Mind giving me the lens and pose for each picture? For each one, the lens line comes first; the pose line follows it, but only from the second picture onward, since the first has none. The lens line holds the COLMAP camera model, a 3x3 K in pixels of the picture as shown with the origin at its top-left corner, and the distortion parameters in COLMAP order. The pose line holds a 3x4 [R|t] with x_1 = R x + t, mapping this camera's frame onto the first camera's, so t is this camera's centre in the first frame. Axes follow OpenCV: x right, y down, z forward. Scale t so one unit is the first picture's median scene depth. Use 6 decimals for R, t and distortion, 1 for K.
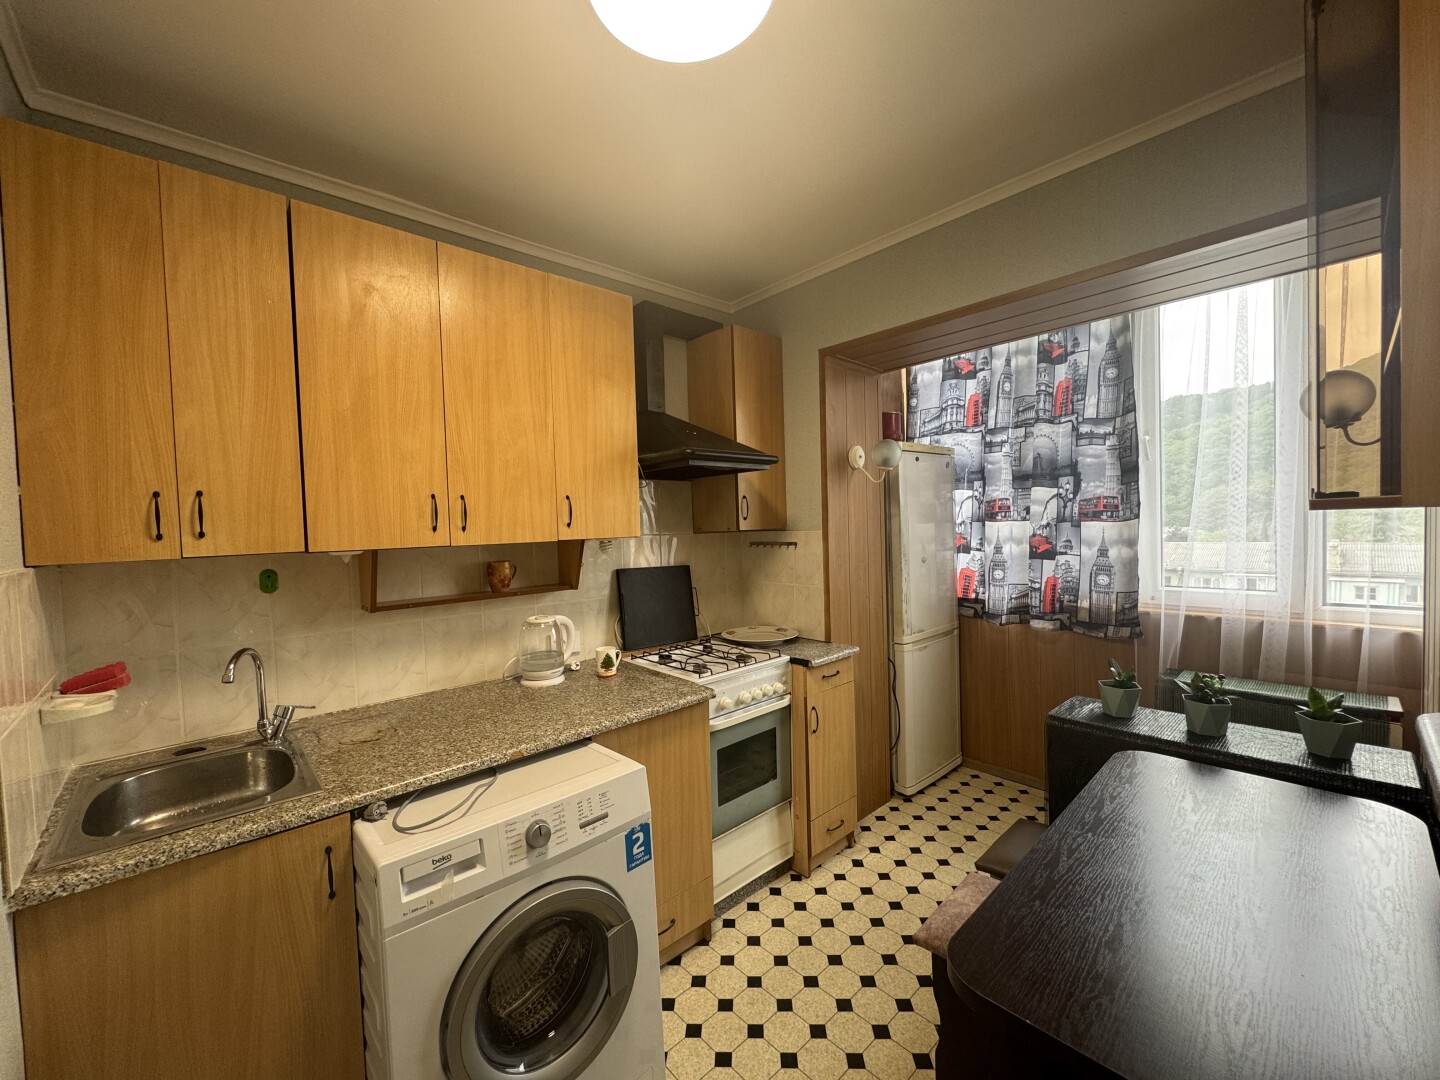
lens RADIAL K [[576.7, 0, 718.2], [0, 576.7, 539.7], [0, 0, 1]] dist [-0.000565, 0.000279]
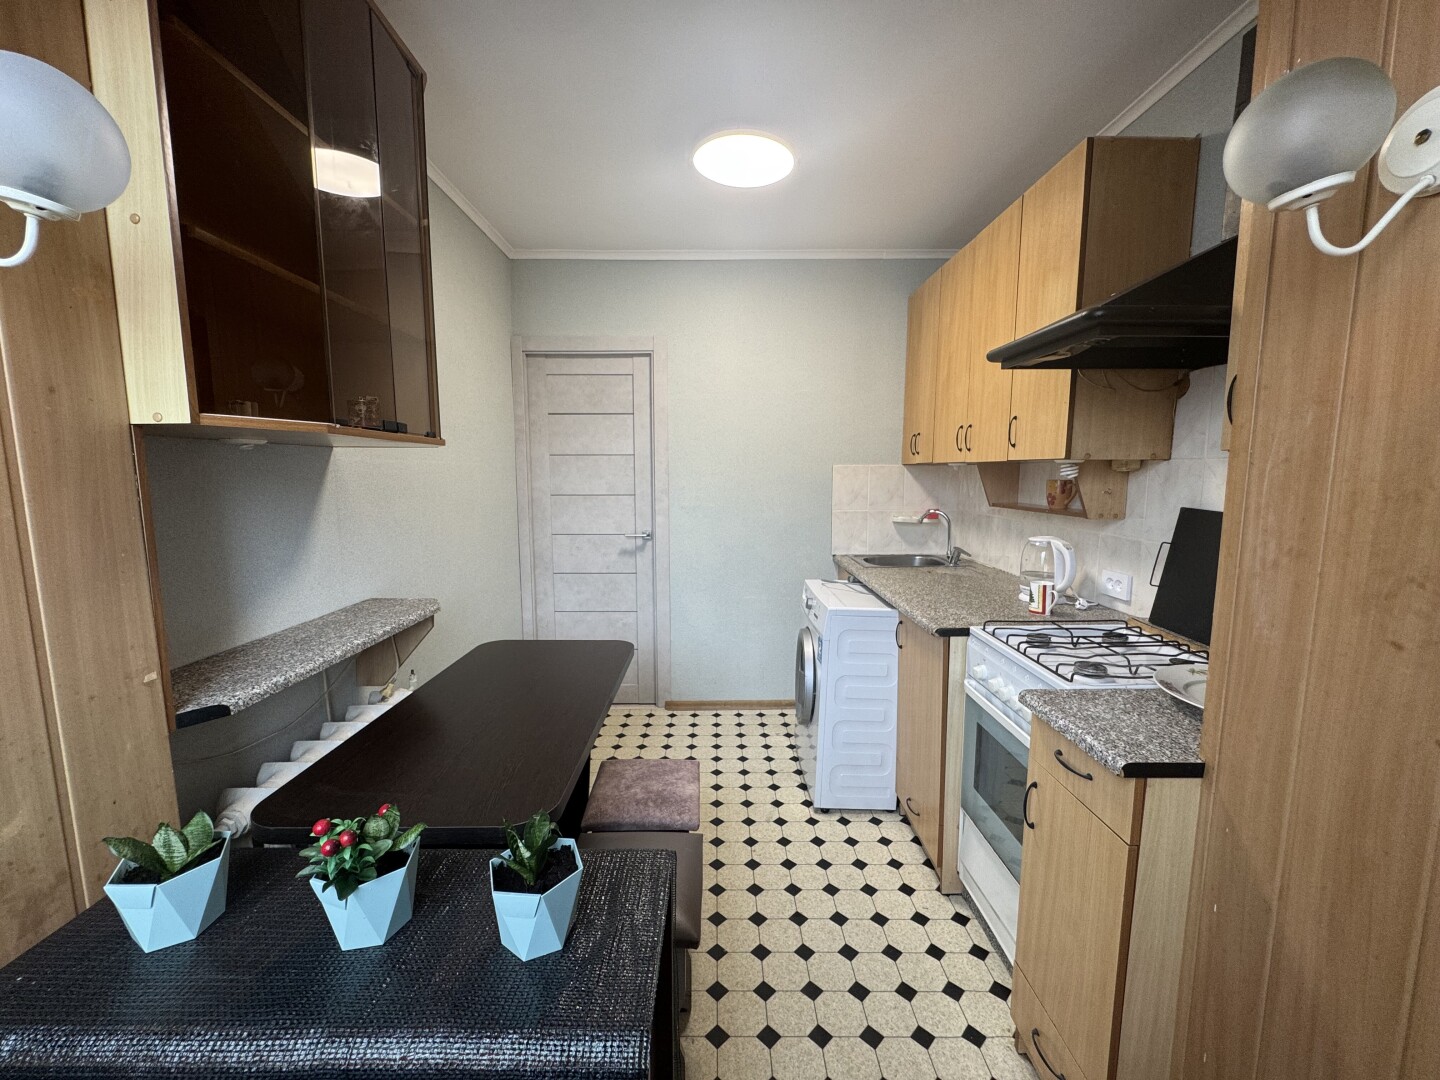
lens RADIAL K [[576.7, 0, 717.7], [0, 576.7, 537.7], [0, 0, 1]] dist [-0.000565, 0.000279]
pose [[-0.669961, 0.118692, -0.732847, 0.823142], [-0.001571, 0.986908, 0.161276, -0.026286], [0.742394, 0.109200, -0.661004, 1.246648]]
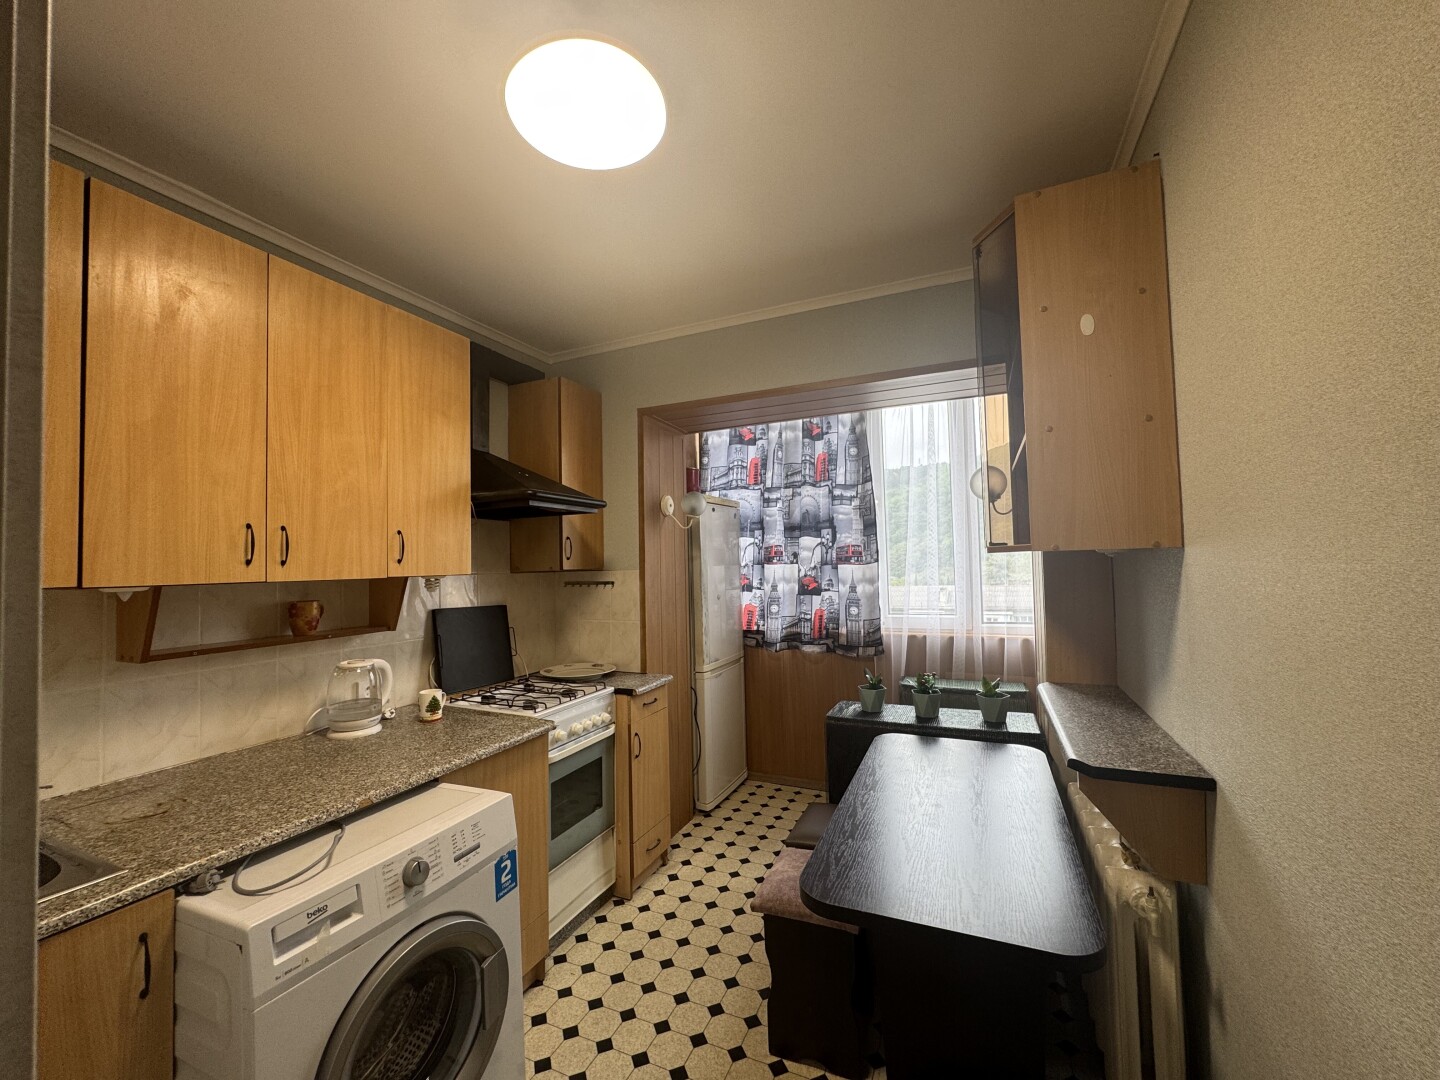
lens RADIAL K [[576.7, 0, 719.3], [0, 576.7, 539.5], [0, 0, 1]] dist [-0.000565, 0.000279]
pose [[0.918823, 0.026579, 0.393773, -0.143205], [0.004887, 0.996887, -0.078693, 0.015831], [-0.394639, 0.074229, 0.915833, -0.086585]]
